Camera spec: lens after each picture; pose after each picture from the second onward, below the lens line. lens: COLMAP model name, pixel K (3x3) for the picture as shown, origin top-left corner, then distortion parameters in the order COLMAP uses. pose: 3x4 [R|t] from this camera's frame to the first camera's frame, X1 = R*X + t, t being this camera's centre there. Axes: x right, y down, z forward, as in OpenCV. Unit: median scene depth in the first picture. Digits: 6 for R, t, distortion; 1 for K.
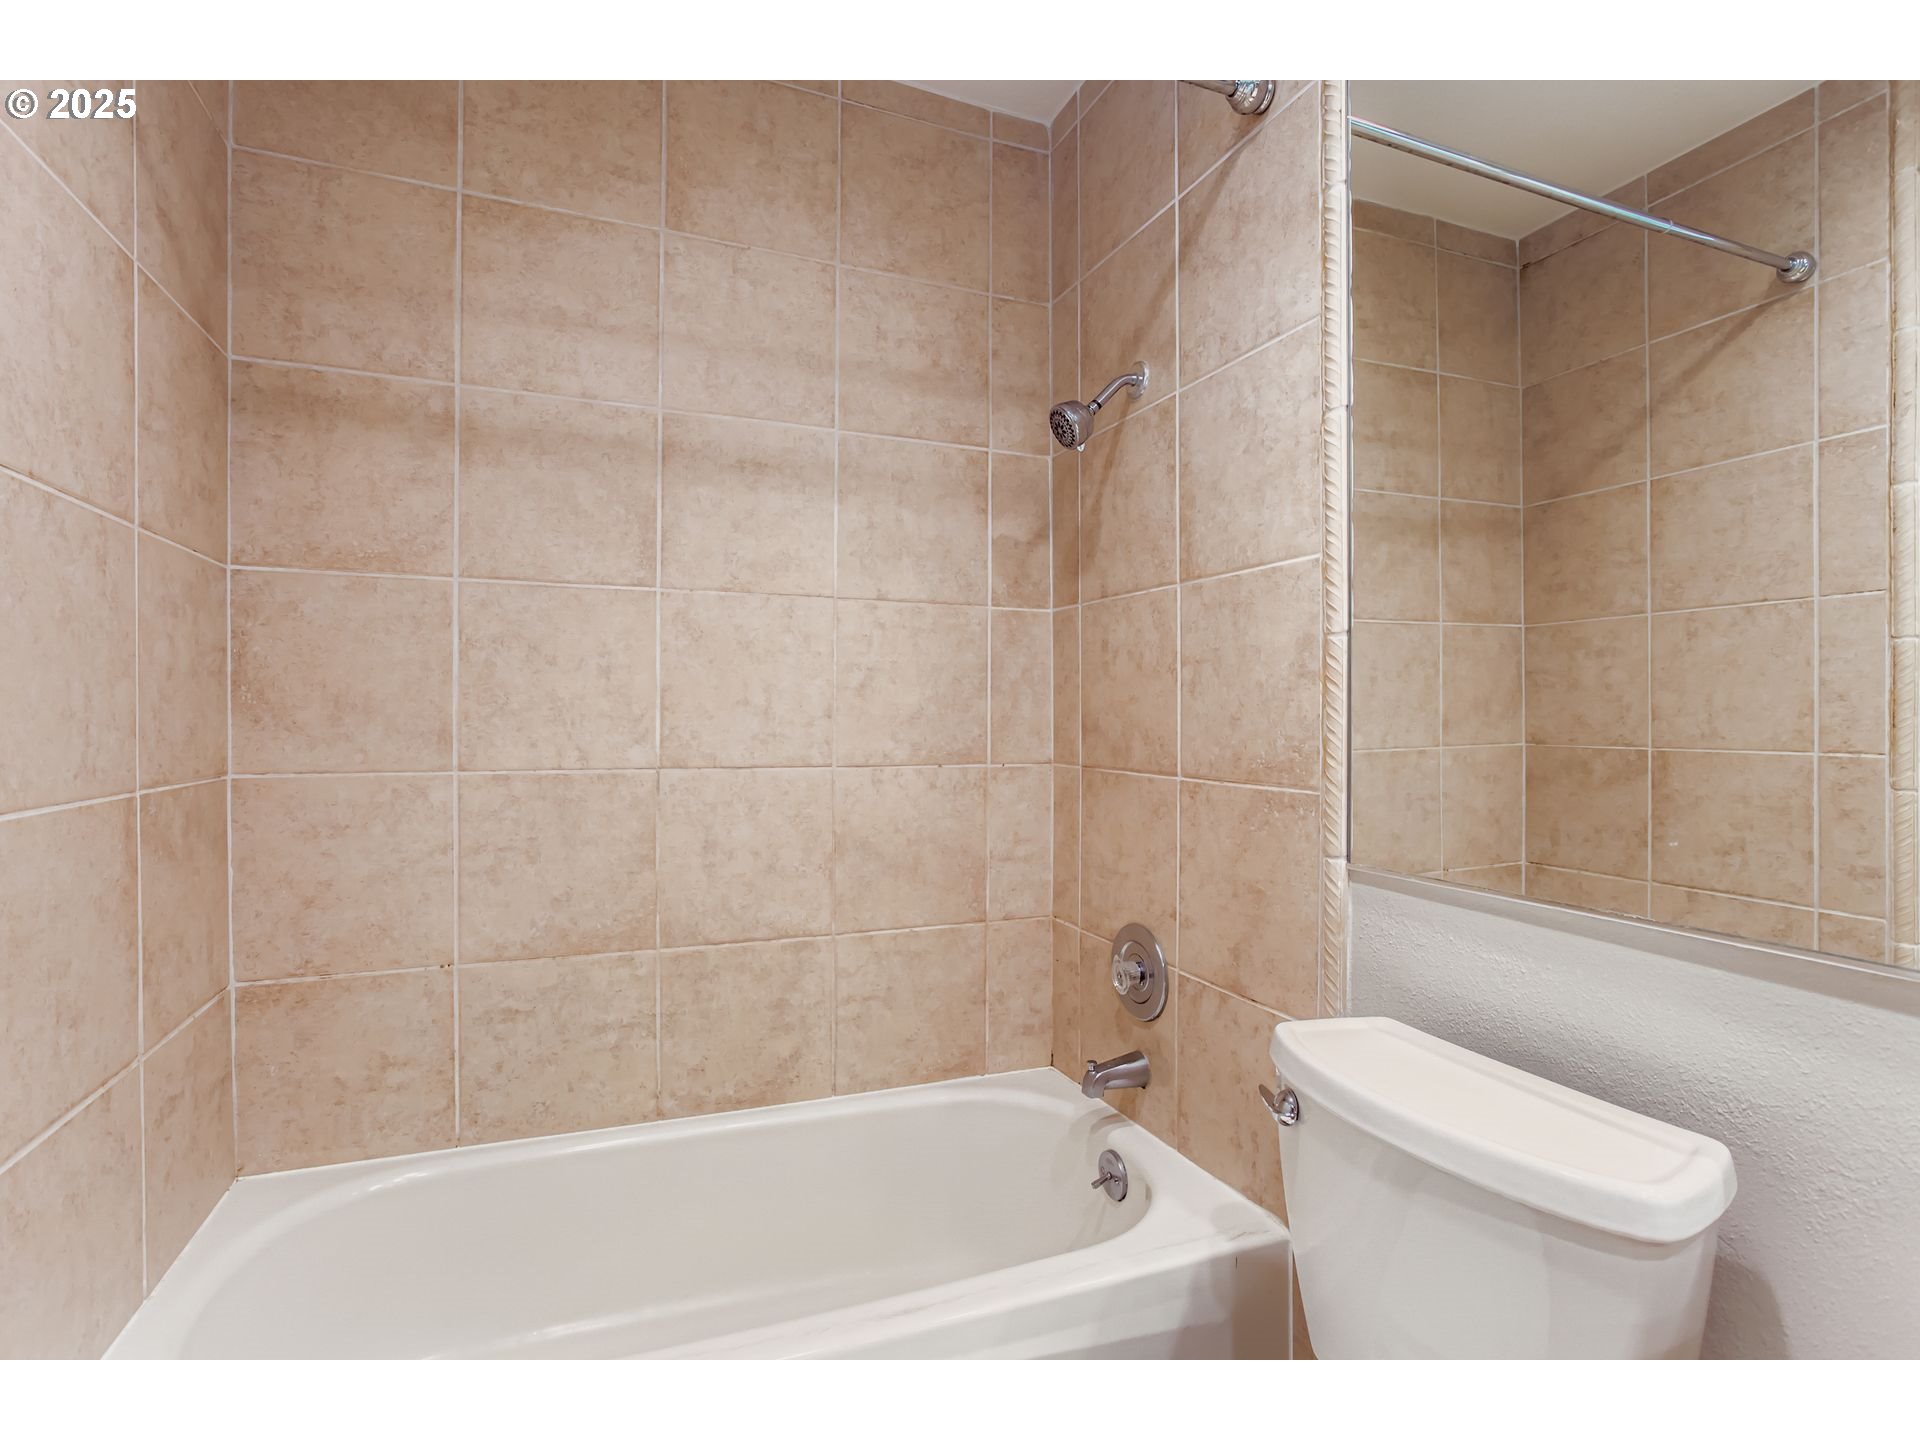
lens RADIAL K [[936.7, 0, 955.4], [0, 936.7, 729.7], [0, 0, 1]] dist [-0.037447, 0.022829]
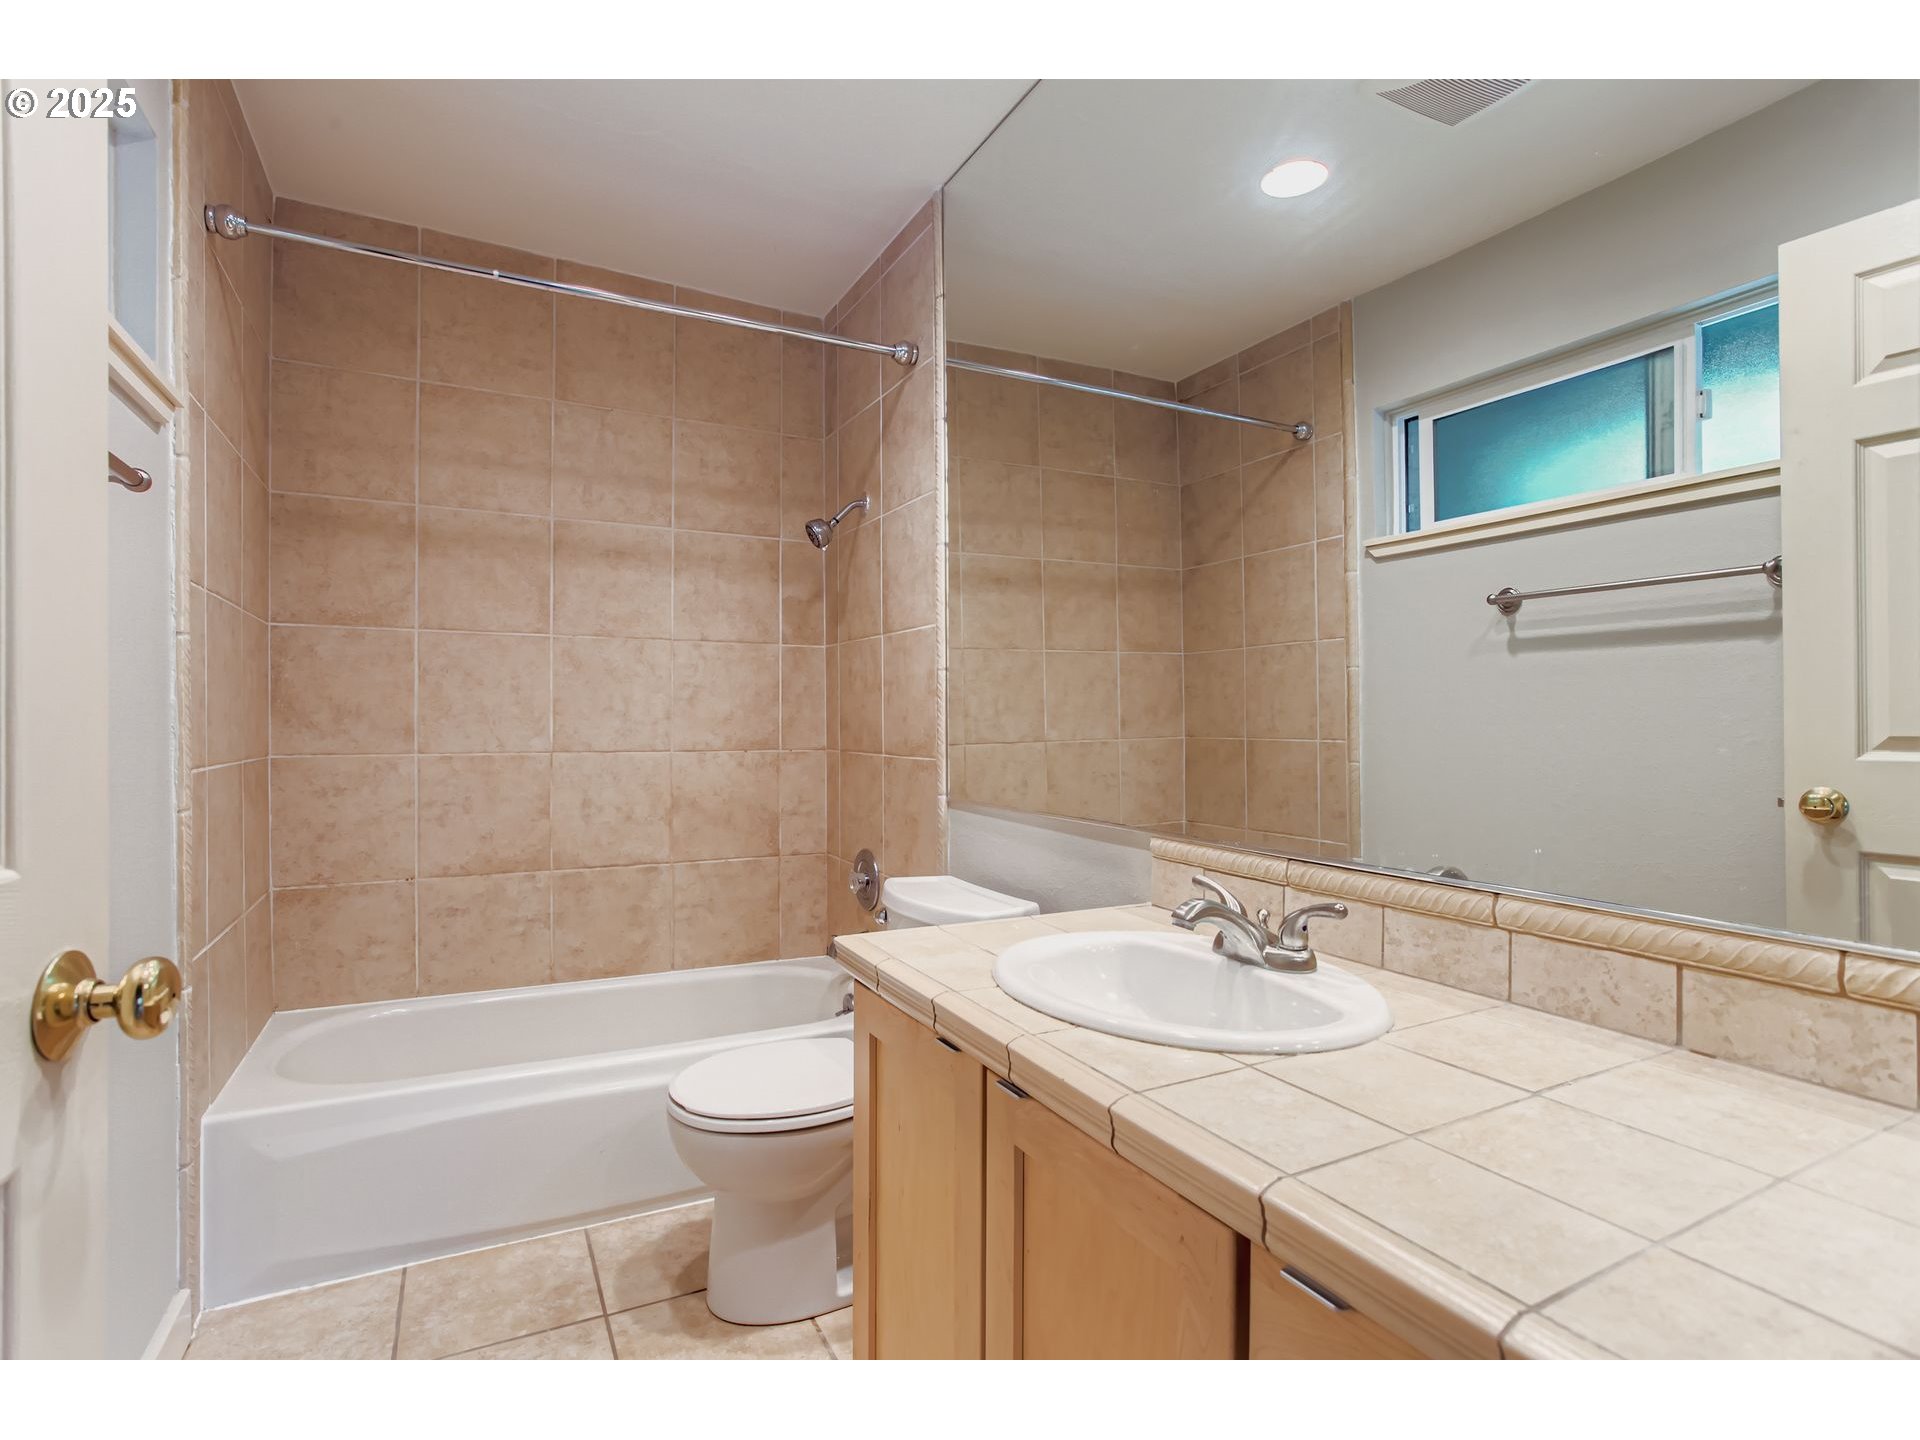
lens RADIAL K [[936.7, 0, 955.4], [0, 936.7, 729.7], [0, 0, 1]] dist [-0.037447, 0.022829]
pose [[0.995099, -0.004229, 0.098797, 0.183951], [0.004915, 0.999965, -0.006700, 0.017422], [-0.098766, 0.007153, 0.995085, -0.565320]]
